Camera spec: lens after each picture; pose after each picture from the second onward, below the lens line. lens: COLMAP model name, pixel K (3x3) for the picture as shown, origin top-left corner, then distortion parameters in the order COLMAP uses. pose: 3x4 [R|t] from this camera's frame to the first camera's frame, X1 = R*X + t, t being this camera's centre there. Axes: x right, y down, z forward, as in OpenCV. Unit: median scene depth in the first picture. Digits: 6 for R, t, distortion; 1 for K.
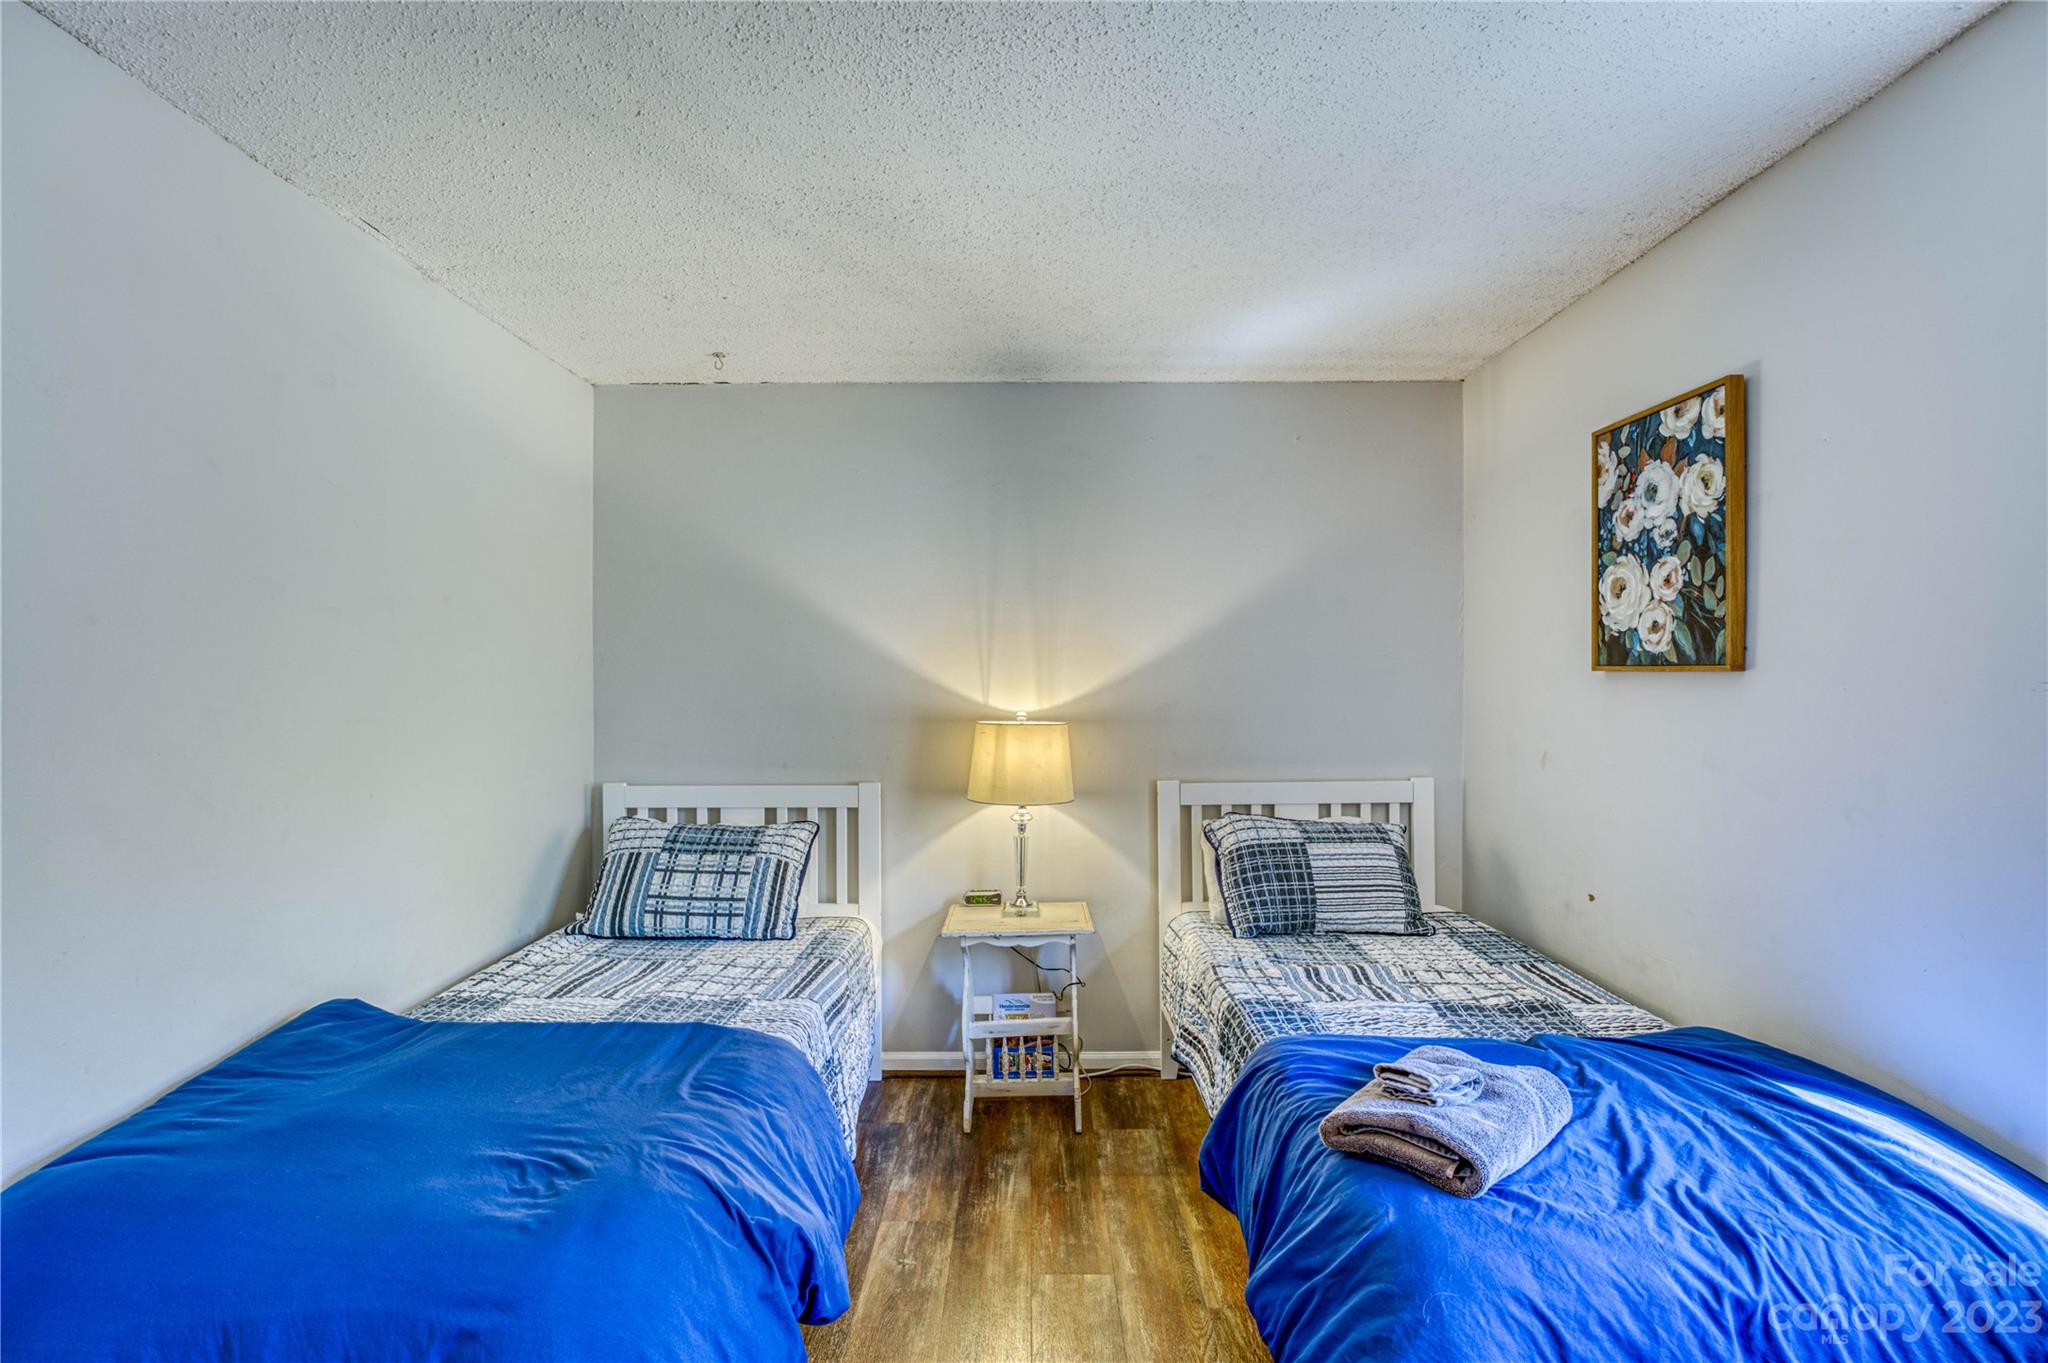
lens RADIAL K [[905.8, 0, 1027.7], [0, 905.8, 679.9], [0, 0, 1]] dist [-0.019666, 0.001239]
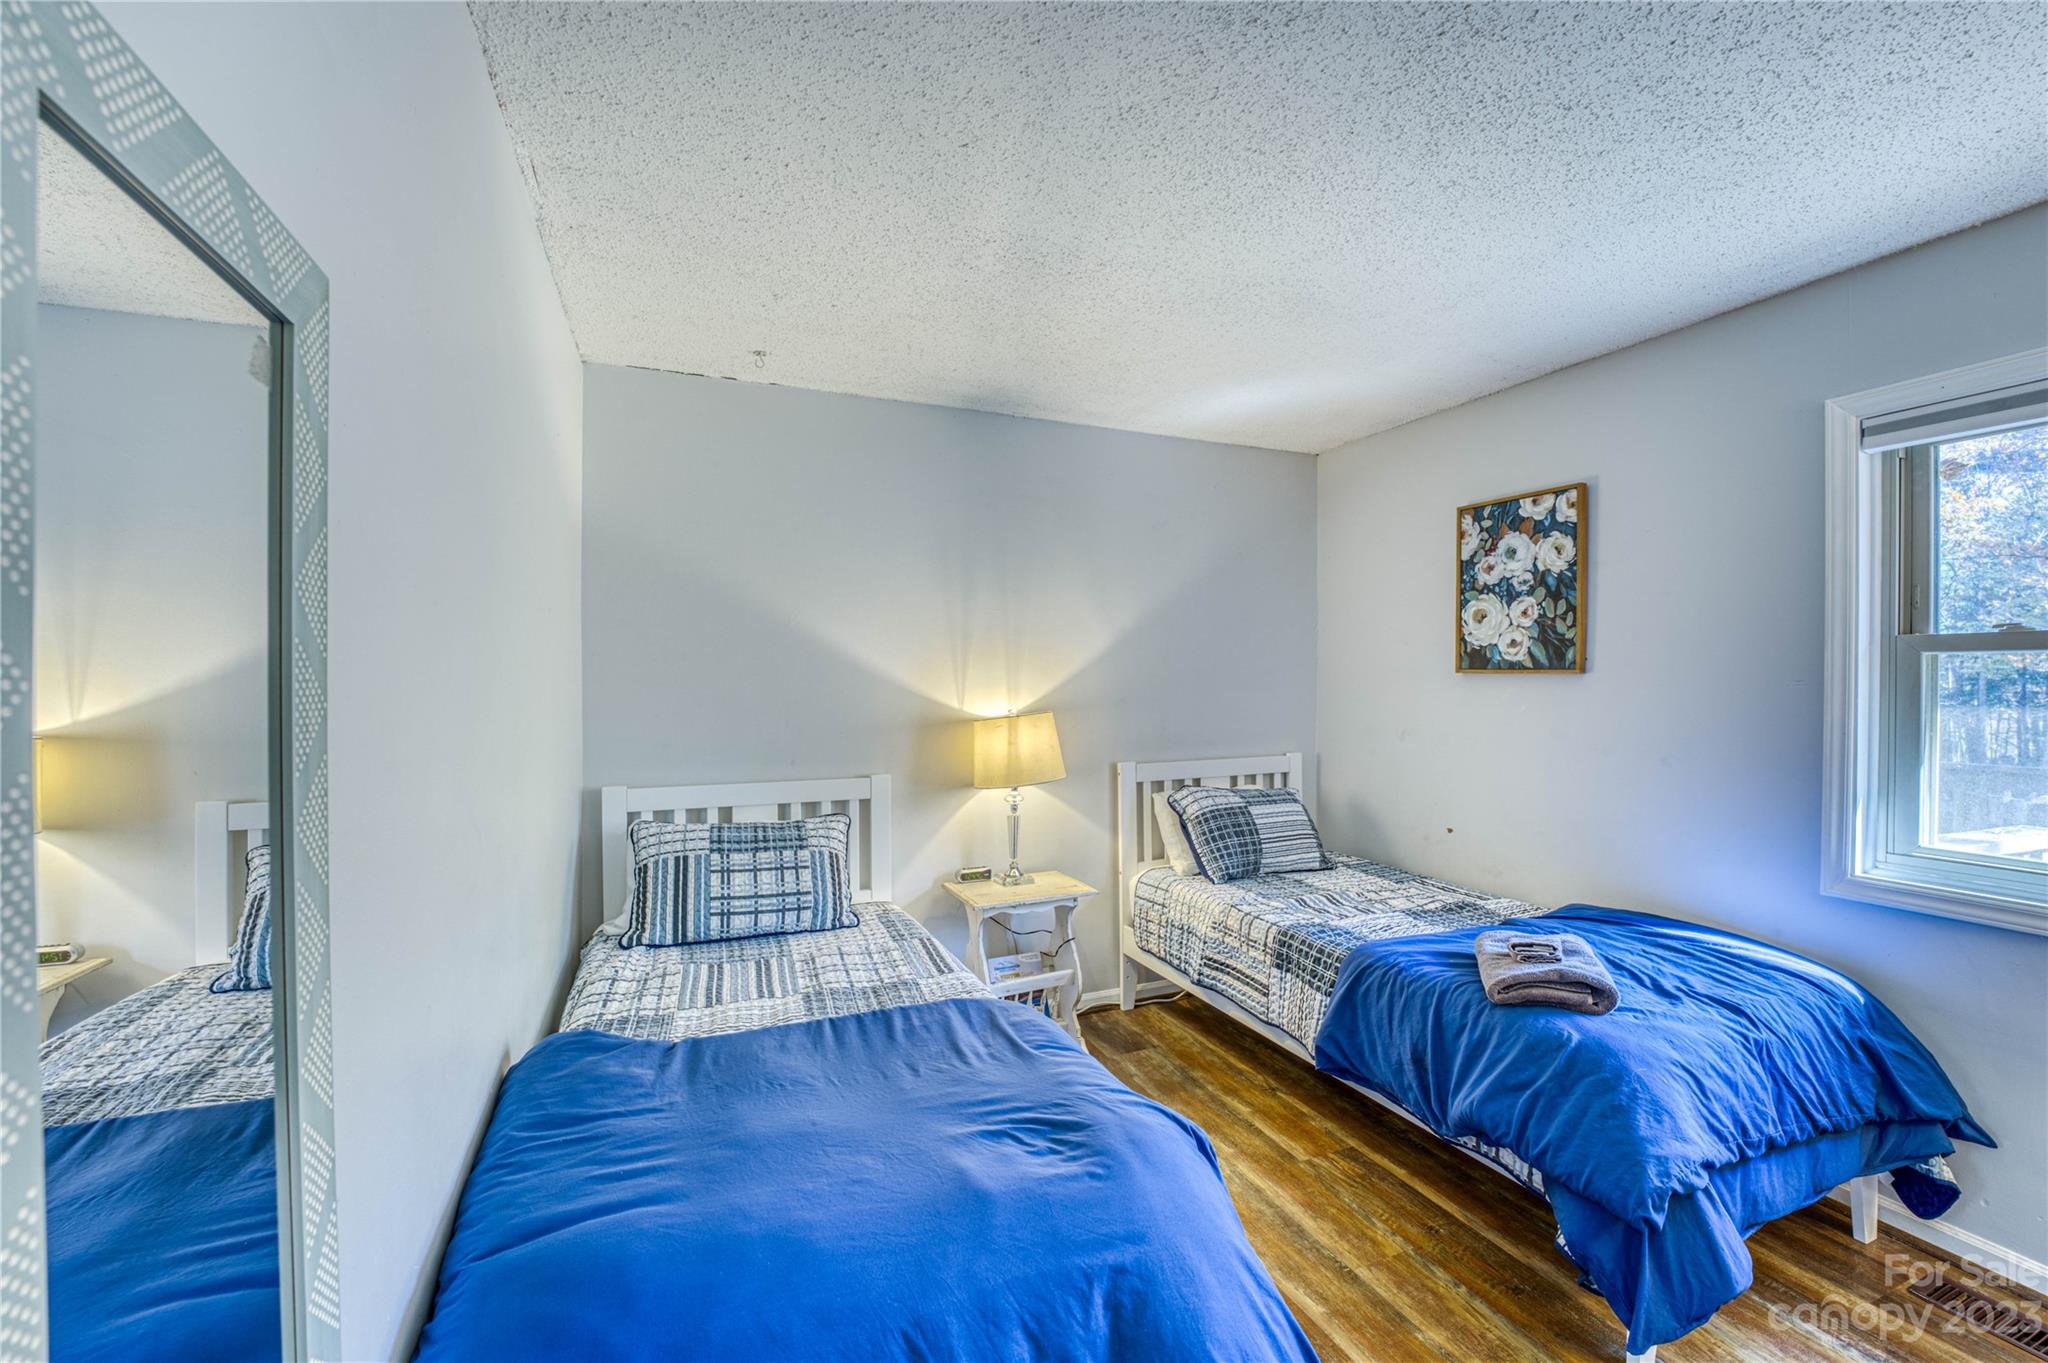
lens RADIAL K [[829.3, 0, 1024.9], [0, 829.3, 679.7], [0, 0, 1]] dist [-0.030751, 0.004242]
pose [[0.921901, 0.001194, 0.387423, -0.455968], [-0.001890, 0.999997, 0.001415, 0.000556], [-0.387420, -0.002037, 0.921901, 0.044995]]
